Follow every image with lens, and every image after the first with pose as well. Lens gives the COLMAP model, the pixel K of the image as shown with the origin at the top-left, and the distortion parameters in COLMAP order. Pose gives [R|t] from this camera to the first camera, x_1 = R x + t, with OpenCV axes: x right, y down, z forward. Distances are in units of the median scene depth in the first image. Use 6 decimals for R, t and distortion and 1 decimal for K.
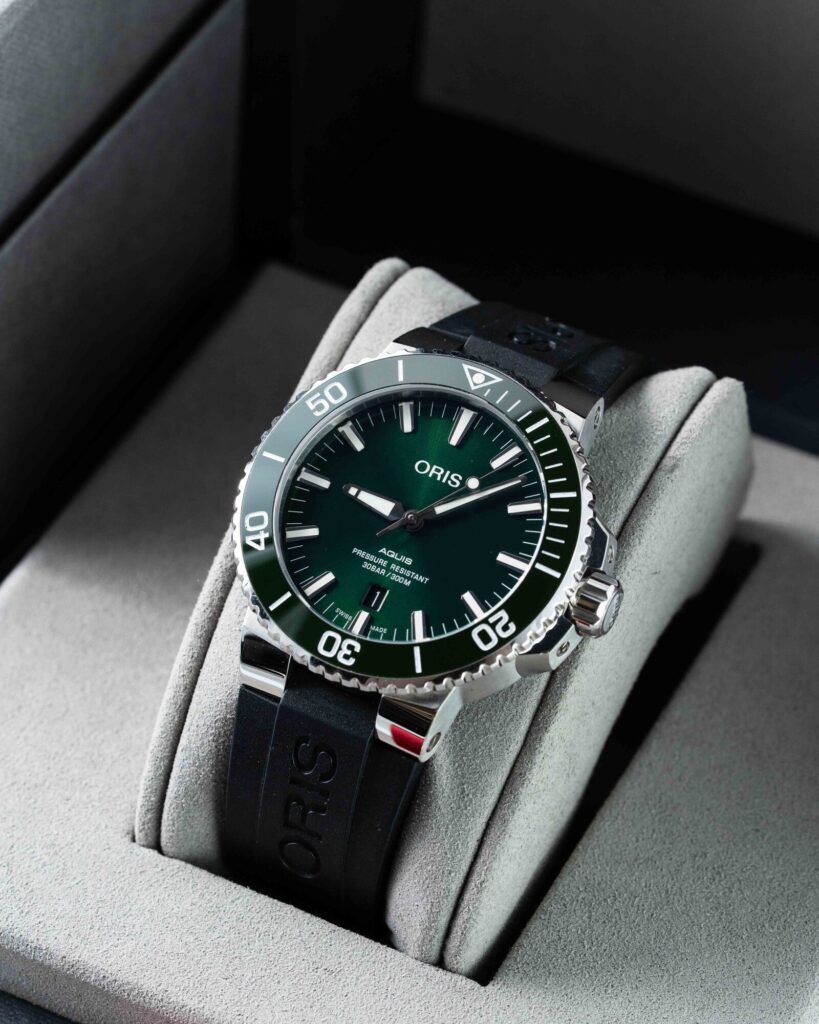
lens RADIAL K [[4494.7, 0, 409.5], [0, 4494.7, 512.0], [0, 0, 1]] dist [0.115430, -13.483132]
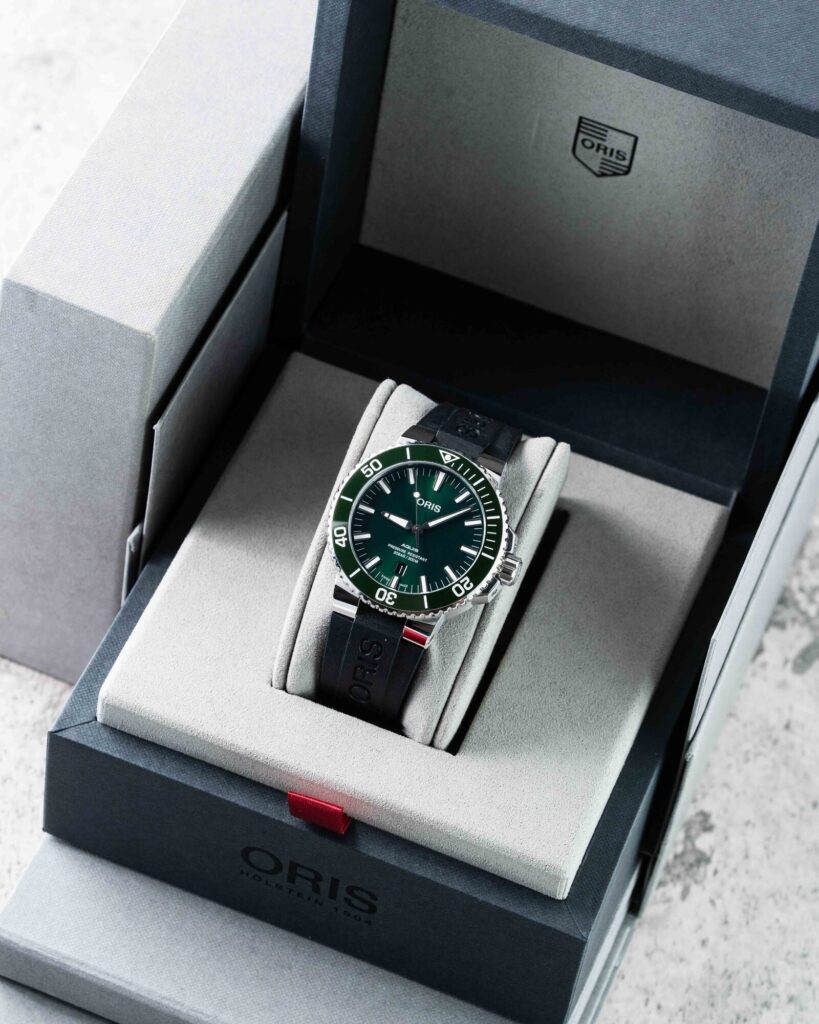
lens RADIAL K [[4494.7, 0, 409.5], [0, 4494.7, 512.0], [0, 0, 1]] dist [0.115430, -13.483132]
pose [[0.992155, -0.028618, 0.121698, -0.248279], [0.014117, 0.992867, 0.118392, -0.245030], [-0.124218, -0.115746, 0.985481, -0.987636]]
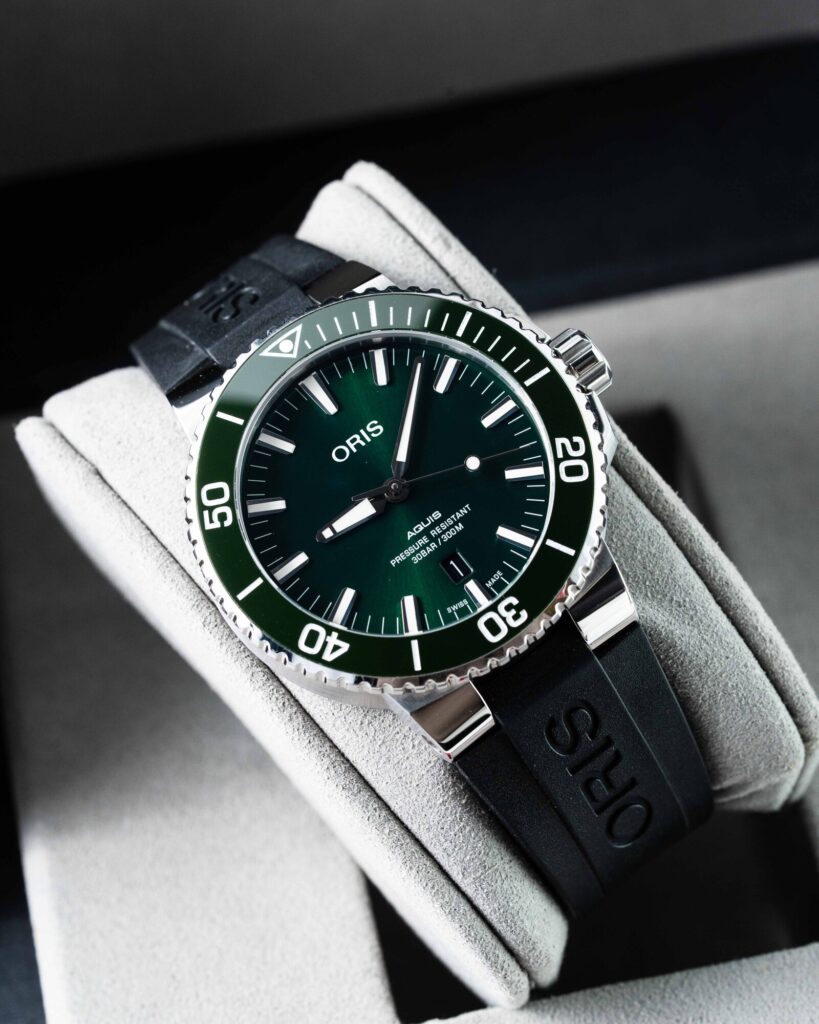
lens RADIAL K [[4494.7, 0, 409.5], [0, 4494.7, 512.0], [0, 0, 1]] dist [0.115430, -13.483132]
pose [[0.442012, -0.804807, 0.396120, -0.345729], [0.825138, 0.538002, 0.172339, -0.143234], [-0.351813, 0.250678, 0.901880, 0.216766]]
